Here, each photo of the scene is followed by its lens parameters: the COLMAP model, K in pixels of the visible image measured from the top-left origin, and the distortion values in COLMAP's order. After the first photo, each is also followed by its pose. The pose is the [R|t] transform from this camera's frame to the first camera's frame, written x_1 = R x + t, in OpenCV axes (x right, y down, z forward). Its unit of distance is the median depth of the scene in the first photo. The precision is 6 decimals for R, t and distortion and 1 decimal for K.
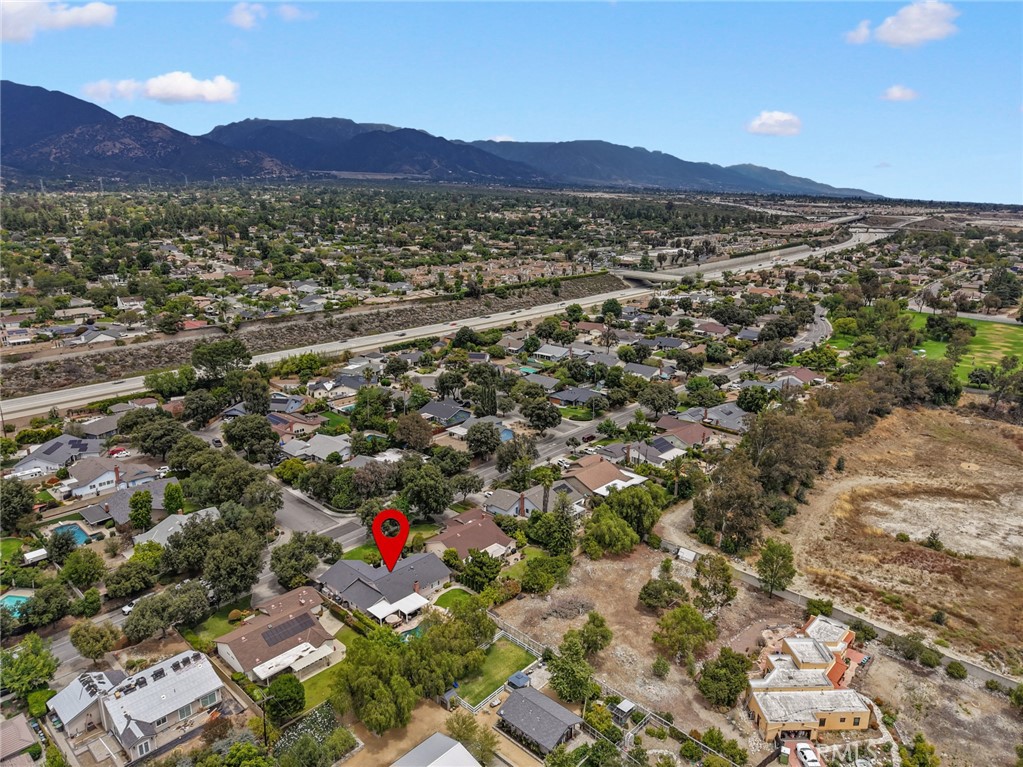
lens RADIAL K [[719.0, 0, 511.5], [0, 719.0, 383.5], [0, 0, 1]] dist [0.017466, -0.001483]
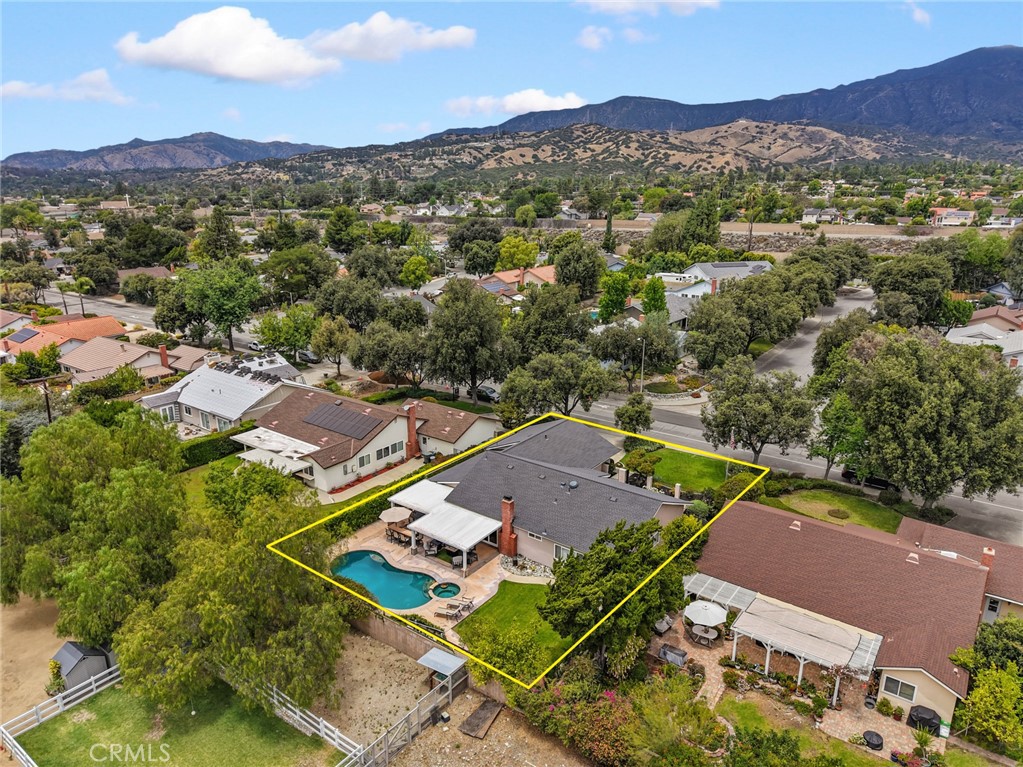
lens RADIAL K [[719.0, 0, 511.5], [0, 719.0, 383.5], [0, 0, 1]] dist [0.017466, -0.001483]
pose [[0.081227, 0.257728, -0.962797, 0.171736], [-0.267269, 0.936243, 0.228072, 0.115335], [0.960192, 0.238801, 0.144931, 0.784745]]
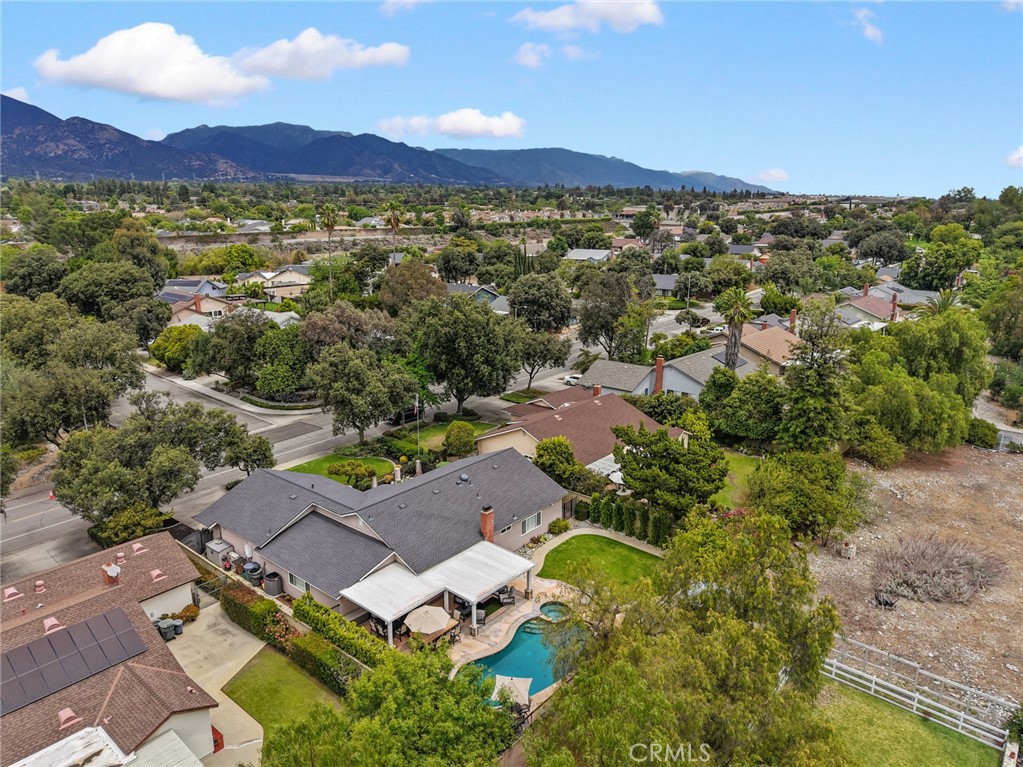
lens RADIAL K [[698.9, 0, 511.5], [0, 698.9, 383.5], [0, 0, 1]] dist [0.005367, 0.001683]
pose [[0.998169, -0.019278, 0.057328, -0.116174], [0.020698, 0.999491, -0.024278, 0.188818], [-0.056831, 0.025420, 0.998060, 0.564647]]
